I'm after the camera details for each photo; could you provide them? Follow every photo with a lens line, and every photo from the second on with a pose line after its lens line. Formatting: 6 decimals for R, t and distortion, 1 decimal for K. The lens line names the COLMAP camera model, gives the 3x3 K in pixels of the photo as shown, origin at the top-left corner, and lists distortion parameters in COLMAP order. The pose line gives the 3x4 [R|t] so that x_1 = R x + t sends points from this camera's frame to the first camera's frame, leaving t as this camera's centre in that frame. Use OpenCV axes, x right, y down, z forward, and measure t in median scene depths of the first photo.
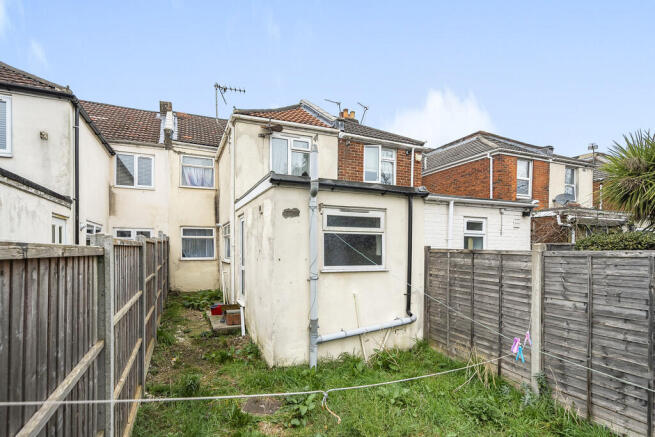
lens RADIAL K [[290.3, 0, 288.8], [0, 290.3, 249.3], [0, 0, 1]] dist [0.000063, -0.000019]
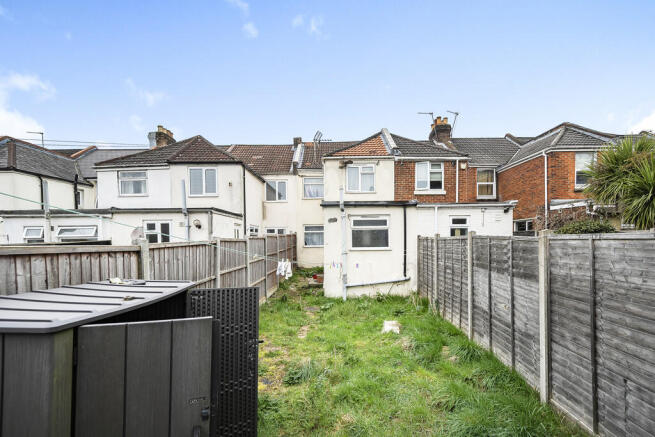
lens RADIAL K [[290.3, 0, 325.4], [0, 290.3, 240.2], [0, 0, 1]] dist [0.000063, -0.000019]
pose [[0.928246, -0.016411, -0.371605, 0.418632], [0.016592, 0.999859, -0.002708, 0.008968], [0.371597, -0.003652, 0.928387, -0.513934]]
